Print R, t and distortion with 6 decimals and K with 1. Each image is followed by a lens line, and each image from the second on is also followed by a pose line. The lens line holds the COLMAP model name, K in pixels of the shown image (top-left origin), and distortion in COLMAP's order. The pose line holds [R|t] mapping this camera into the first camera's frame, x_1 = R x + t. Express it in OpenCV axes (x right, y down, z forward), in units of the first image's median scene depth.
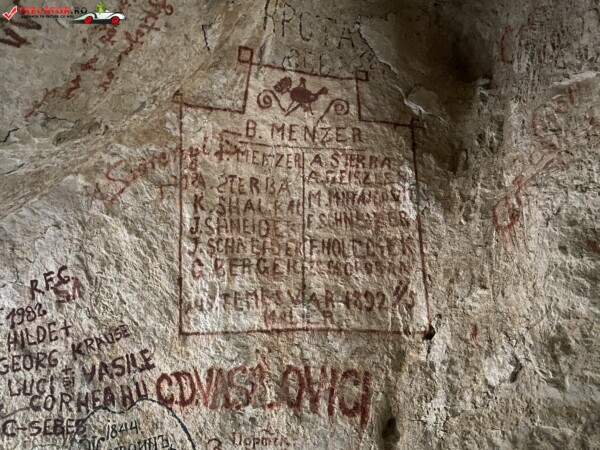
lens RADIAL K [[455.9, 0, 298.1], [0, 455.9, 225.5], [0, 0, 1]] dist [0.034157, -0.030507]
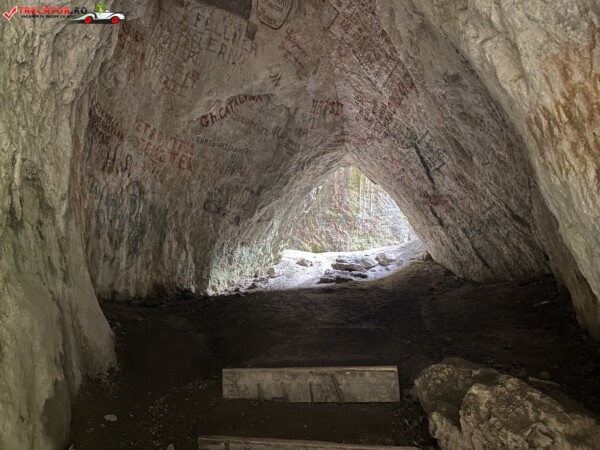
lens RADIAL K [[455.9, 0, 295.5], [0, 455.9, 223.7], [0, 0, 1]] dist [0.034157, -0.030507]
pose [[0.177029, -0.207803, -0.962018, 2.143098], [0.668573, 0.742705, -0.037401, 0.580013], [0.722268, -0.636558, 0.270412, -0.628948]]
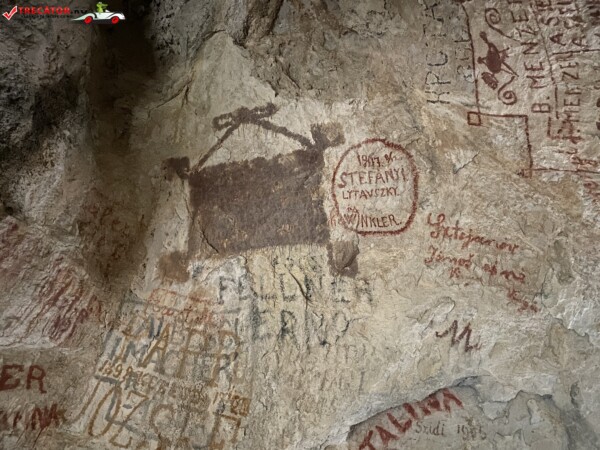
lens RADIAL K [[455.9, 0, 300.6], [0, 455.9, 226.8], [0, 0, 1]] dist [0.034157, -0.030507]
pose [[-0.558874, -0.650403, -0.514427, 0.532860], [0.540118, 0.185214, -0.820956, 0.364391], [0.629232, -0.736662, 0.247783, 0.292600]]
